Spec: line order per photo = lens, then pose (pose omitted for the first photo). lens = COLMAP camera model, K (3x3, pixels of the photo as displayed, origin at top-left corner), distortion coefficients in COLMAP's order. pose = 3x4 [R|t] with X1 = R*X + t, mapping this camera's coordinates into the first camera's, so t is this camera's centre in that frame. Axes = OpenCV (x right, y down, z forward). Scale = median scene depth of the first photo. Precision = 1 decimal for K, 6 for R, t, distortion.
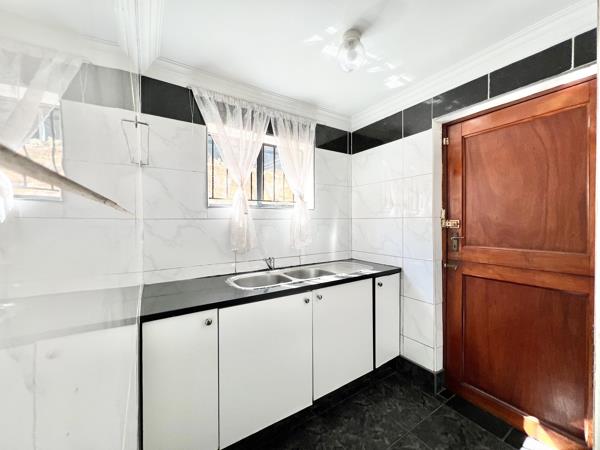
lens RADIAL K [[239.7, 0, 301.6], [0, 239.7, 223.4], [0, 0, 1]] dist [0.000124, 0.000223]
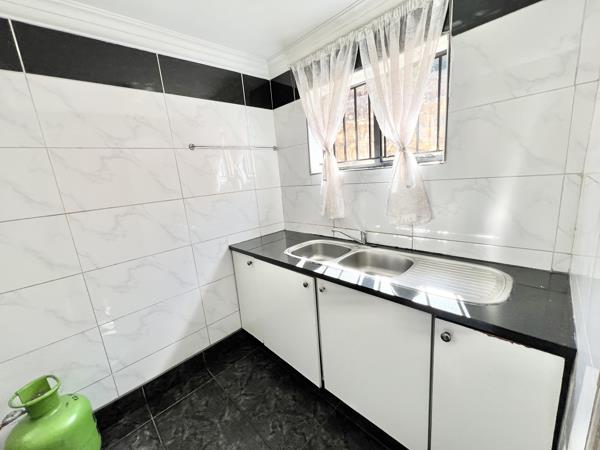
lens RADIAL K [[239.7, 0, 301.0], [0, 239.7, 223.7], [0, 0, 1]] dist [0.000124, 0.000223]
pose [[0.201610, 0.191265, -0.960610, 0.715622], [0.074065, 0.974963, 0.209668, -0.081944], [0.976662, -0.113419, 0.182396, 0.714826]]
